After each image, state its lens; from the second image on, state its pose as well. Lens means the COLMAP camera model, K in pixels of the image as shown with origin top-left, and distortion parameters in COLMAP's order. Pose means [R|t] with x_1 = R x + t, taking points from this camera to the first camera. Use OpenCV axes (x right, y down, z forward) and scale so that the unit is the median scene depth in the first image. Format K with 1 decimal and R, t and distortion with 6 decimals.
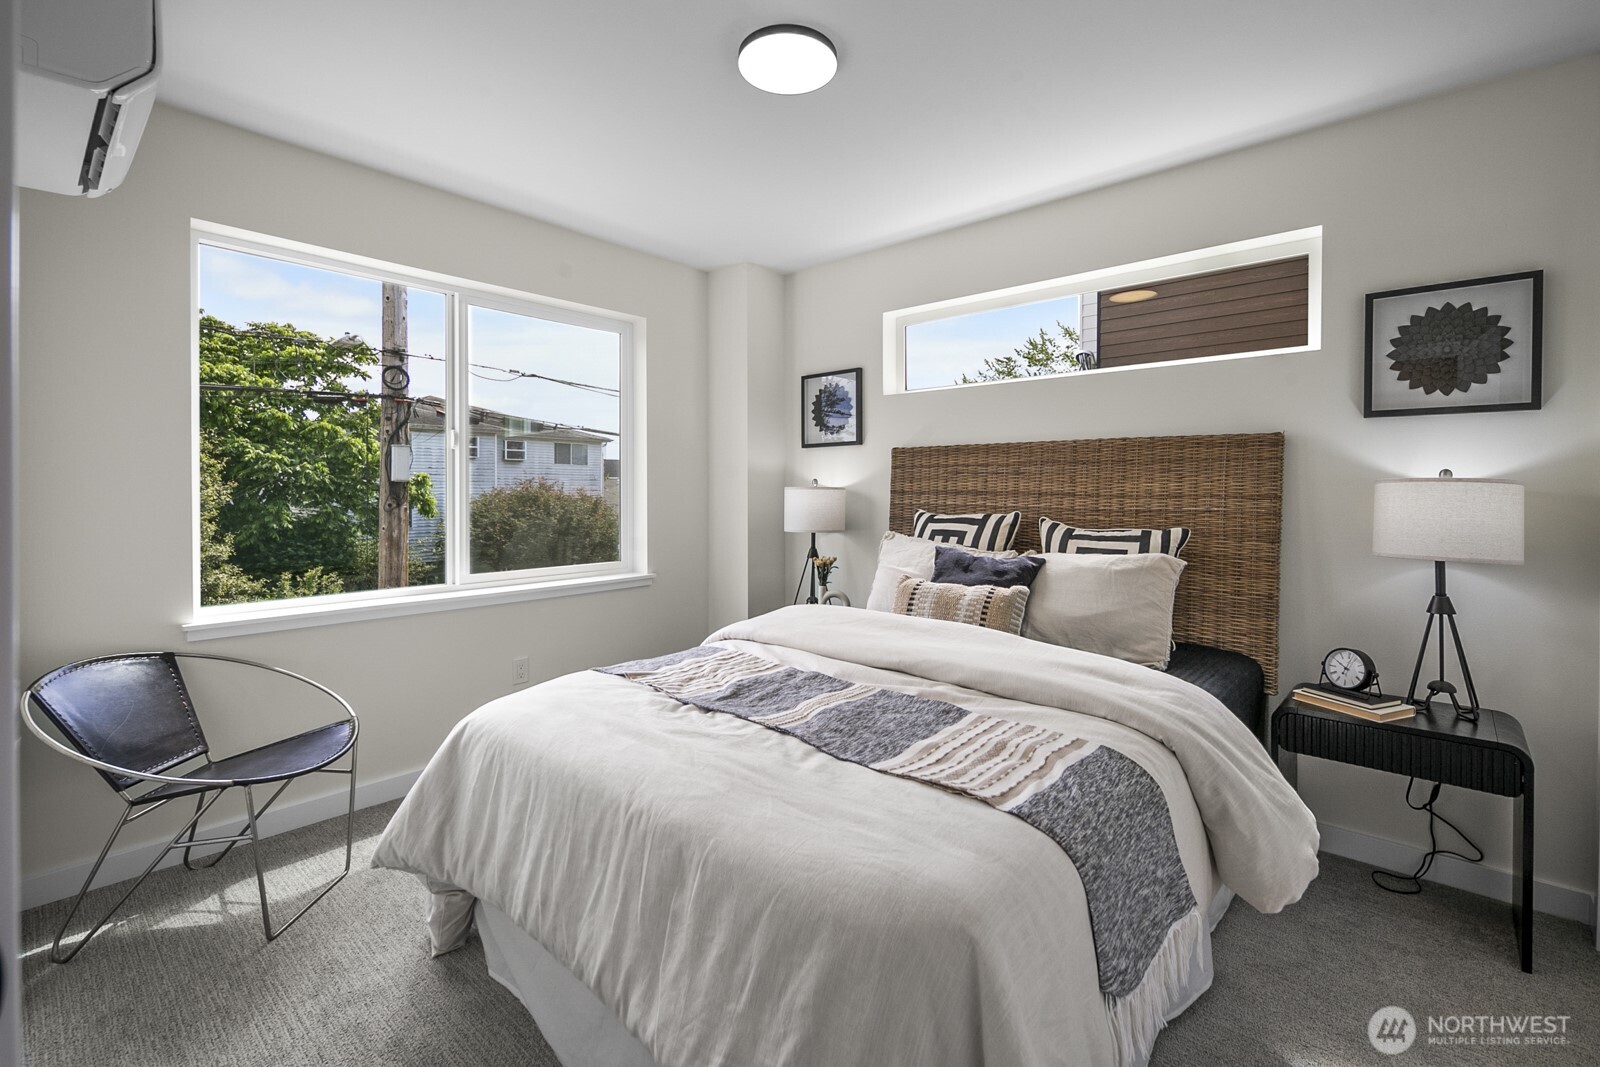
lens RADIAL K [[703.9, 0, 803.3], [0, 703.9, 493.1], [0, 0, 1]] dist [0.000784, 0.000142]
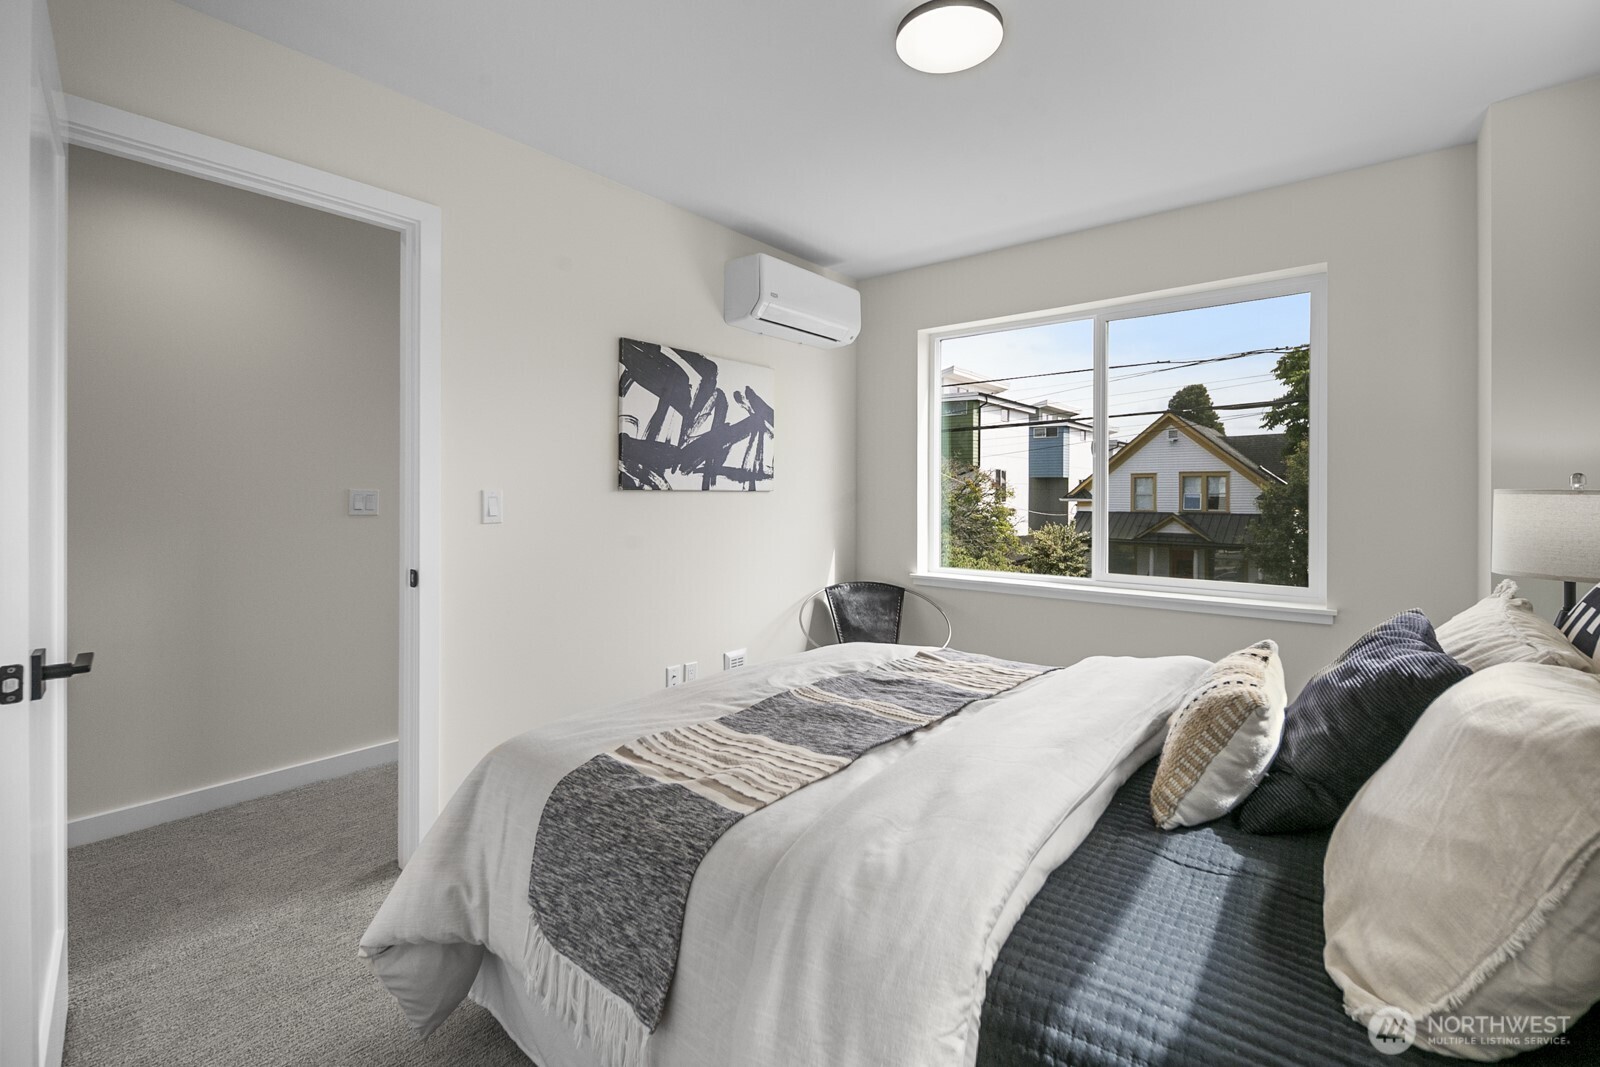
lens RADIAL K [[703.9, 0, 803.3], [0, 703.9, 493.1], [0, 0, 1]] dist [0.000784, 0.000142]
pose [[0.033609, -0.000637, -0.999435, 1.150801], [-0.008308, 0.999965, -0.000917, -0.002721], [0.999401, 0.008334, 0.033603, 0.980509]]
